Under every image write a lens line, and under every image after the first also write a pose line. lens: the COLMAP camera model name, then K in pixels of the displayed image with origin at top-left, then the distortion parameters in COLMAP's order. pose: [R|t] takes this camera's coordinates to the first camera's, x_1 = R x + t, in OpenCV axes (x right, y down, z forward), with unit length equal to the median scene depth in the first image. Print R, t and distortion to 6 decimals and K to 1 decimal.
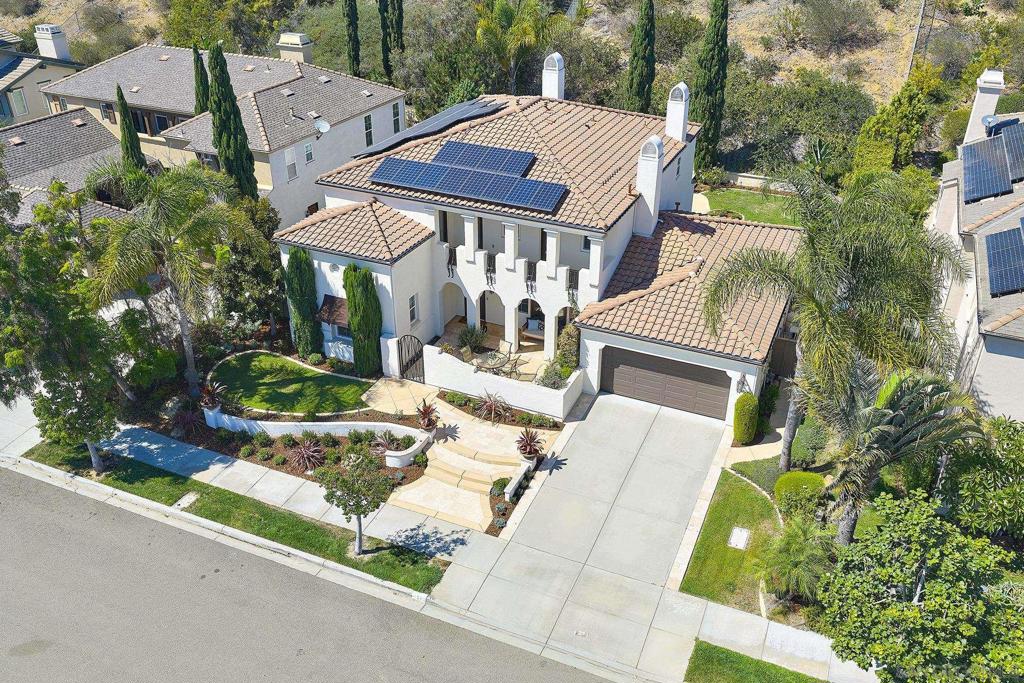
lens RADIAL K [[851.9, 0, 515.4], [0, 851.9, 338.7], [0, 0, 1]] dist [0.017241, -0.023432]
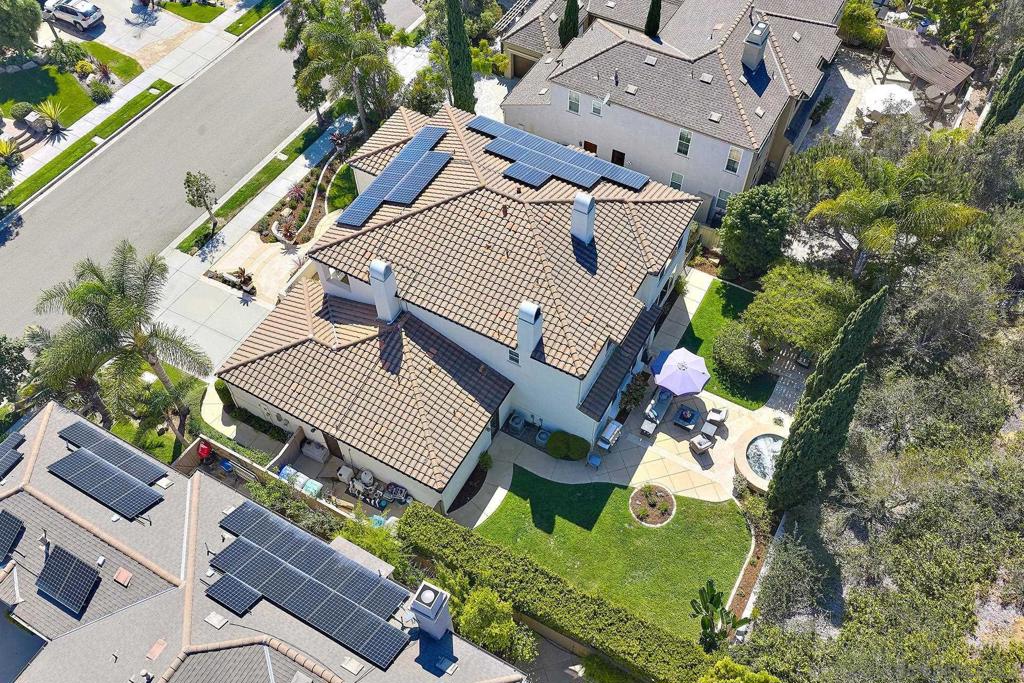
lens RADIAL K [[851.9, 0, 511.5], [0, 851.9, 331.7], [0, 0, 1]] dist [0.017241, -0.023432]
pose [[-0.089821, 0.800701, -0.592292, 0.920809], [-0.484701, 0.484375, 0.728317, -1.140126], [0.870056, 0.352502, 0.344594, 0.818977]]
